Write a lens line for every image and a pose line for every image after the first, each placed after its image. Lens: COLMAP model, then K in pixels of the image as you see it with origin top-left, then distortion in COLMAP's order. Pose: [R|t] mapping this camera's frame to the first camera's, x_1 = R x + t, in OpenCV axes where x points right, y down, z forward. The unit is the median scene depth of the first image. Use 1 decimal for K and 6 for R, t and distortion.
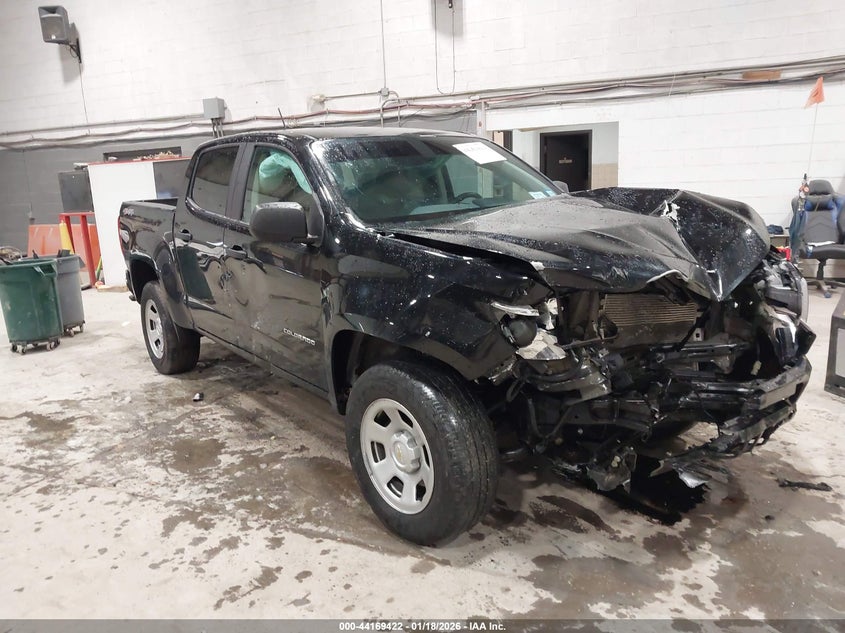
lens RADIAL K [[667.0, 0, 421.0], [0, 667.0, 318.5], [0, 0, 1]] dist [-0.001590, -0.003606]
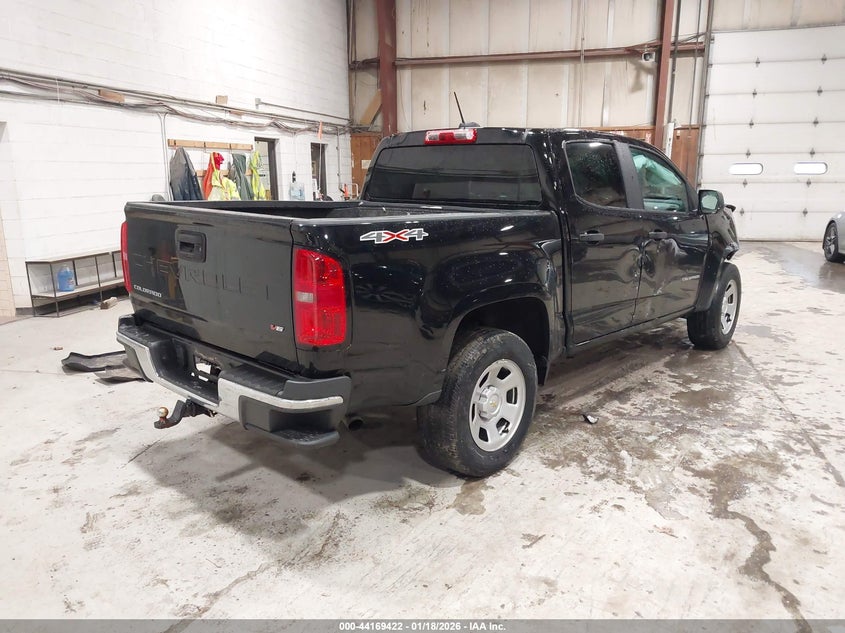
lens RADIAL K [[667.0, 0, 421.5], [0, 667.0, 316.3], [0, 0, 1]] dist [-0.001590, -0.003606]
pose [[-0.169637, -0.167708, 0.971132, -1.305541], [0.222576, 0.953433, 0.203531, -0.276877], [-0.960043, 0.250677, -0.124410, 1.494697]]
